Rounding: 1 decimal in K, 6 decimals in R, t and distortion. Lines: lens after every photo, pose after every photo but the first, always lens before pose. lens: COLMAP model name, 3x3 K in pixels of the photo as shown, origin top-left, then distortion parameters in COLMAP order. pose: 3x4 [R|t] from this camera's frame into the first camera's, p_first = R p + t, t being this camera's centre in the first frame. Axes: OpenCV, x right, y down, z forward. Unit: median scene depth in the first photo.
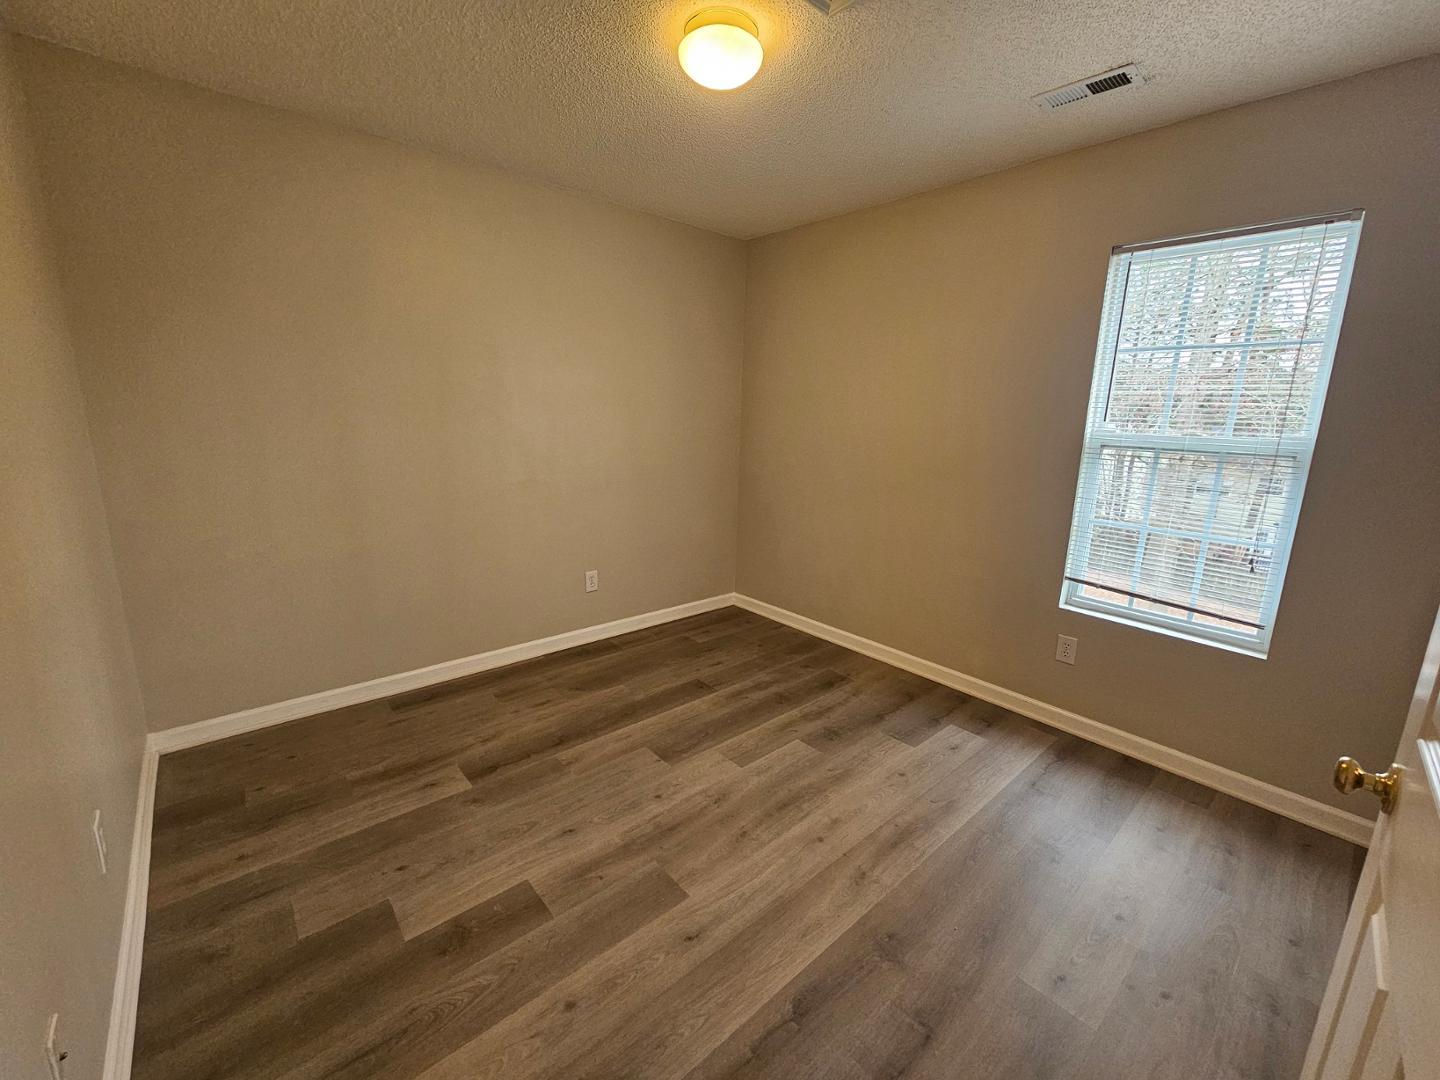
lens RADIAL K [[588.0, 0, 718.1], [0, 588.0, 541.5], [0, 0, 1]] dist [-0.002241, 0.000314]
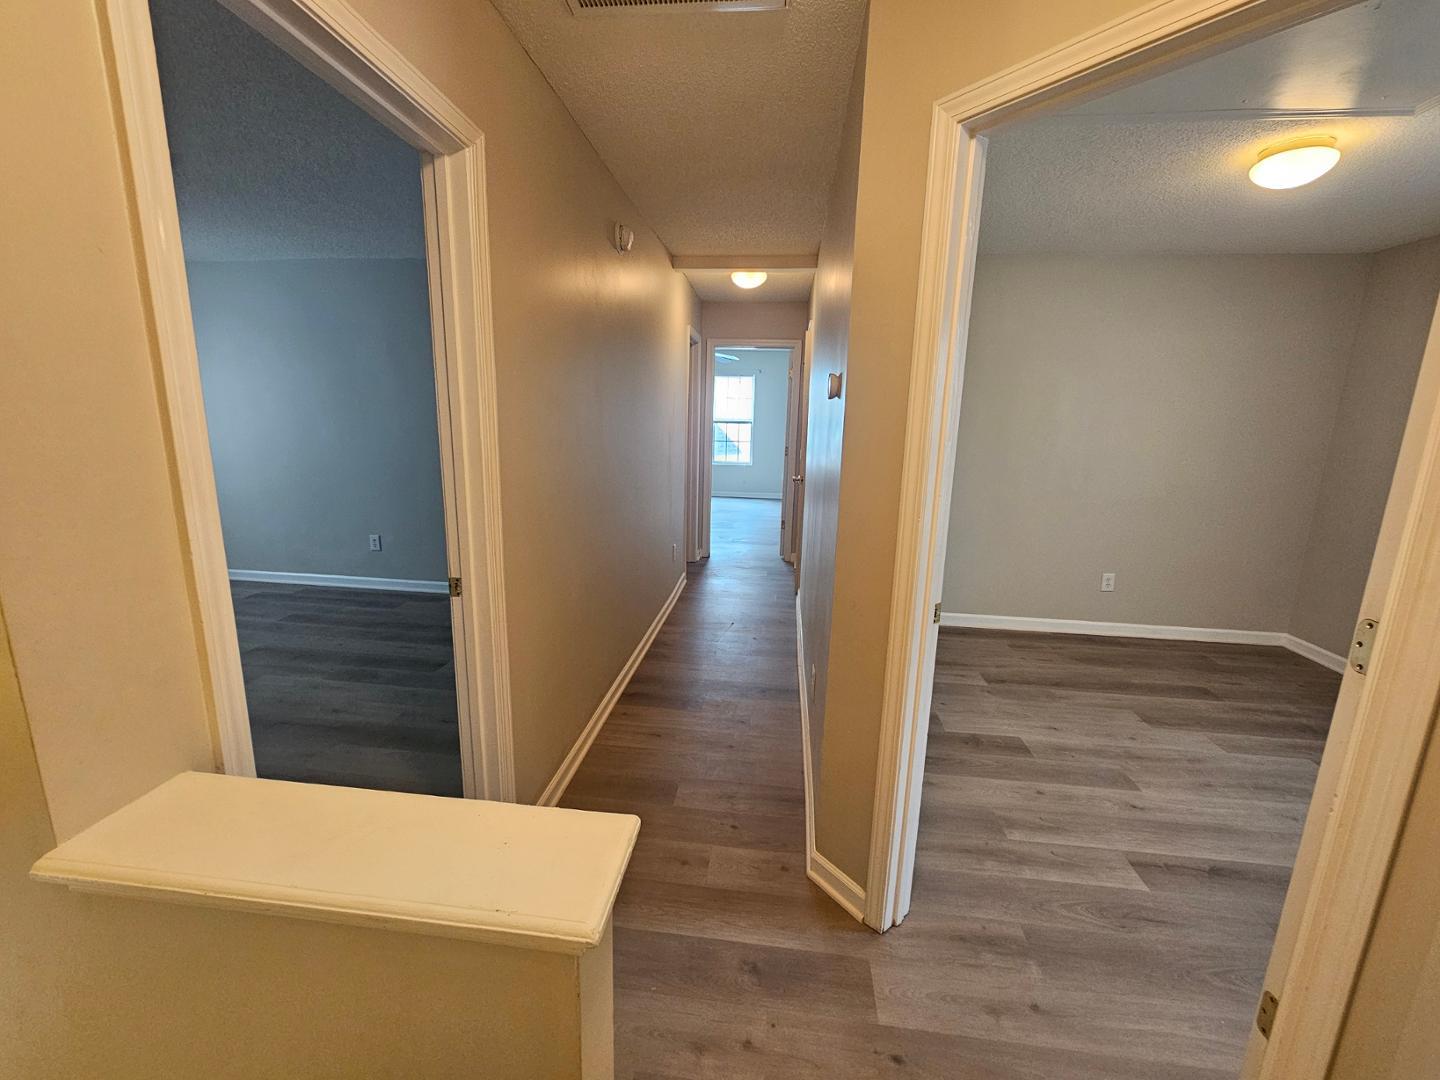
lens RADIAL K [[588.0, 0, 719.9], [0, 588.0, 538.4], [0, 0, 1]] dist [-0.002241, 0.000314]
pose [[0.671472, 0.140067, -0.727672, 0.145025], [-0.165257, 0.985548, 0.037212, 0.095960], [0.722368, 0.095266, 0.684915, -0.500970]]
